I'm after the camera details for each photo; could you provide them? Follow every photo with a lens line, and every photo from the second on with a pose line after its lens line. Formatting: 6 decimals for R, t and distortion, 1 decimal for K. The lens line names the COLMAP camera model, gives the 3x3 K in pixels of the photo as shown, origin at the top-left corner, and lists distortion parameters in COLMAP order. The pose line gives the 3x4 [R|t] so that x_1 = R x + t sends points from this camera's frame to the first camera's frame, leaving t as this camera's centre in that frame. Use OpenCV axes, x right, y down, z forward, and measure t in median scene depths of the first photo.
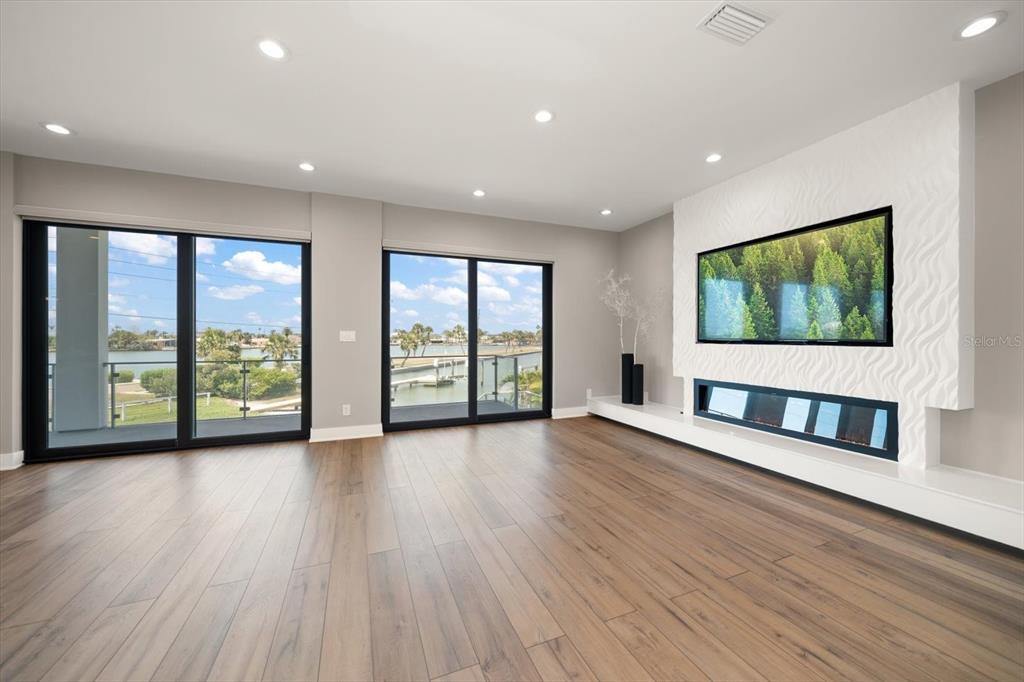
lens RADIAL K [[383.0, 0, 513.8], [0, 383.0, 340.5], [0, 0, 1]] dist [-0.008721, 0.000048]
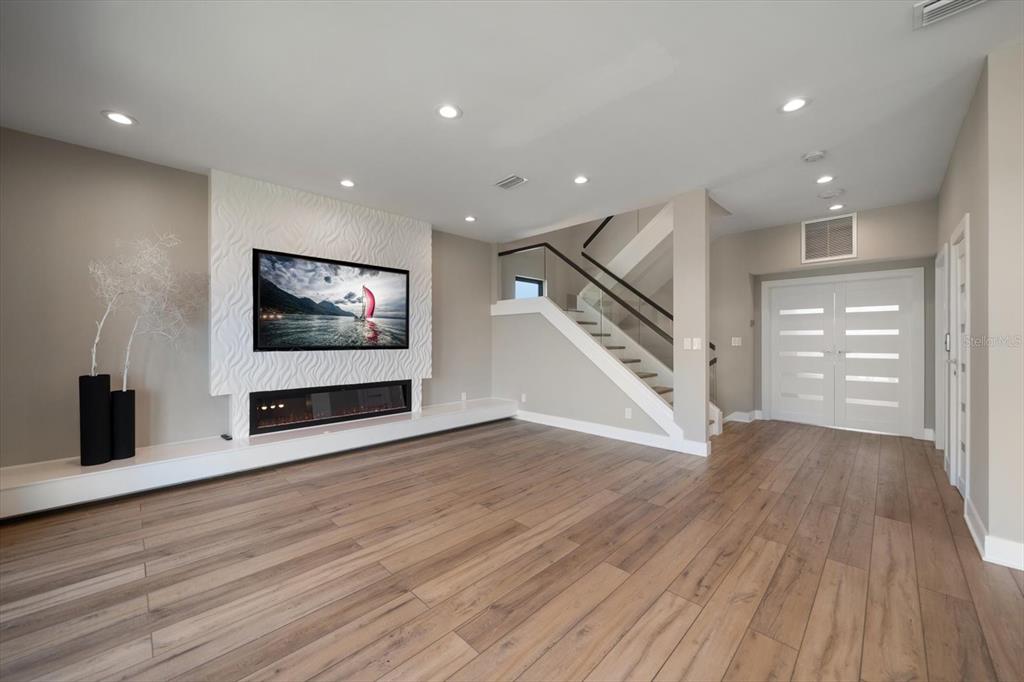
lens RADIAL K [[383.0, 0, 513.8], [0, 383.0, 340.5], [0, 0, 1]] dist [-0.008721, 0.000048]
pose [[-0.390655, -0.002768, 0.920533, -0.869056], [0.007658, 0.999951, 0.006257, -0.030575], [-0.920505, 0.009494, -0.390615, 1.239694]]
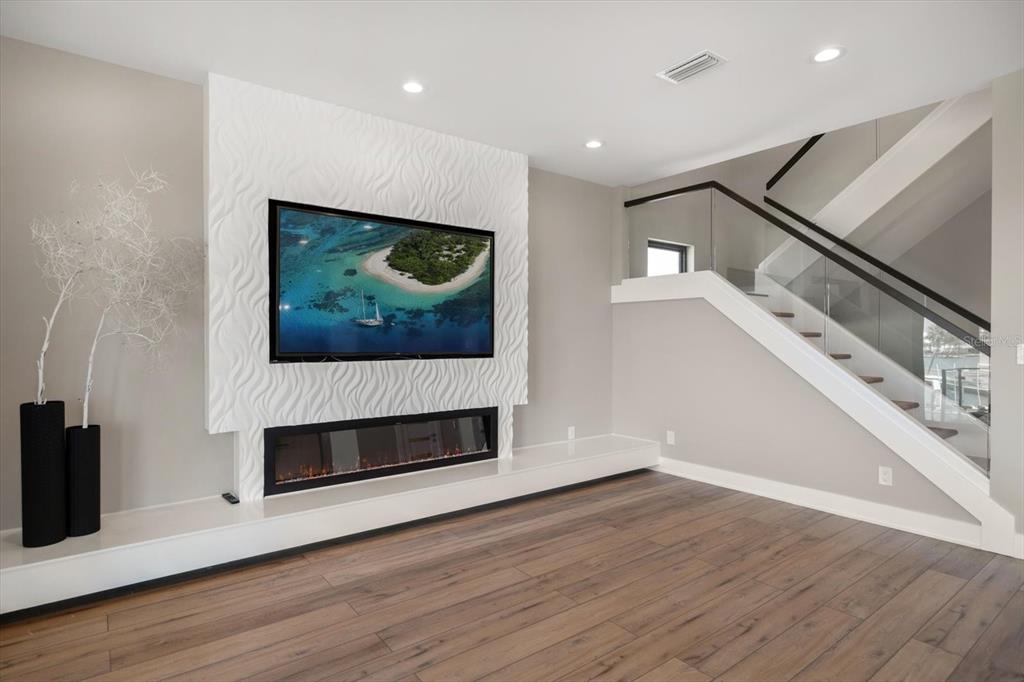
lens RADIAL K [[543.7, 0, 512.0], [0, 543.7, 341.0], [0, 0, 1]] dist [-0.001538, -0.000059]
pose [[-0.259579, -0.007996, 0.965689, -0.571235], [0.006488, 0.999929, 0.010023, -0.048163], [-0.965700, 0.008867, -0.259509, 1.355078]]
